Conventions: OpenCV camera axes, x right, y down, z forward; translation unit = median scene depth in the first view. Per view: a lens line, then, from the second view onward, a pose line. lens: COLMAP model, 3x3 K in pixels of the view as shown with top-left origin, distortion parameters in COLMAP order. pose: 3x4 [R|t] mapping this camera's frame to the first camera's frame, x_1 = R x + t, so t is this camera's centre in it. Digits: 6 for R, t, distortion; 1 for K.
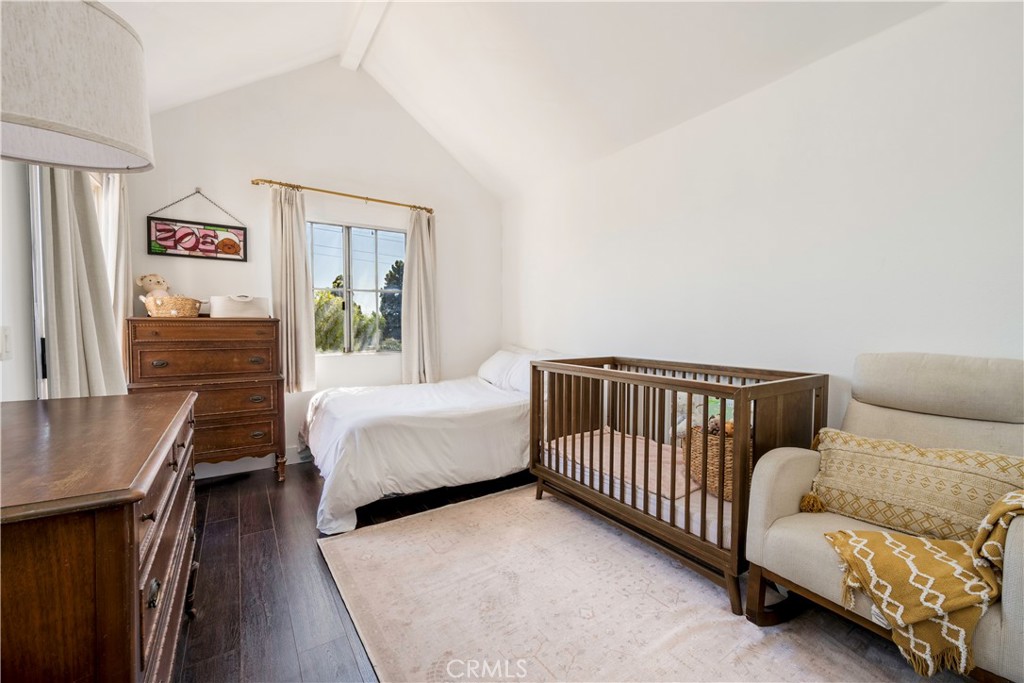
lens RADIAL K [[417.5, 0, 508.9], [0, 417.5, 343.6], [0, 0, 1]] dist [0.000698, 0.000400]
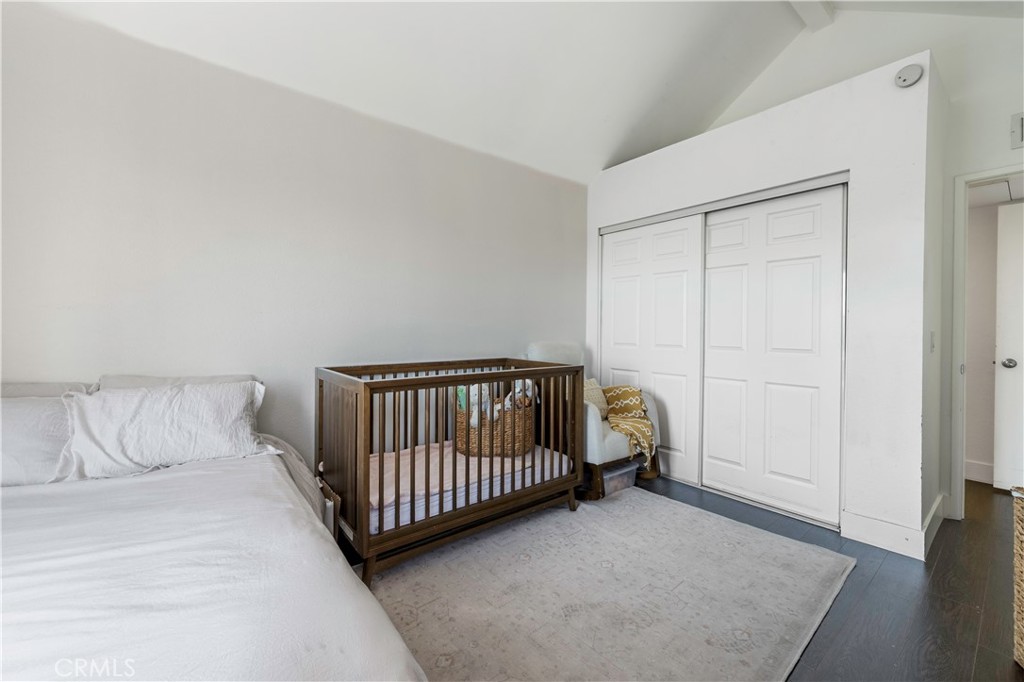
lens RADIAL K [[417.5, 0, 508.2], [0, 417.5, 333.9], [0, 0, 1]] dist [0.000698, 0.000400]
pose [[-0.100244, -0.020229, 0.994757, -0.708988], [0.034703, 0.999114, 0.023815, -0.046281], [-0.994357, 0.036908, -0.099454, 0.996905]]
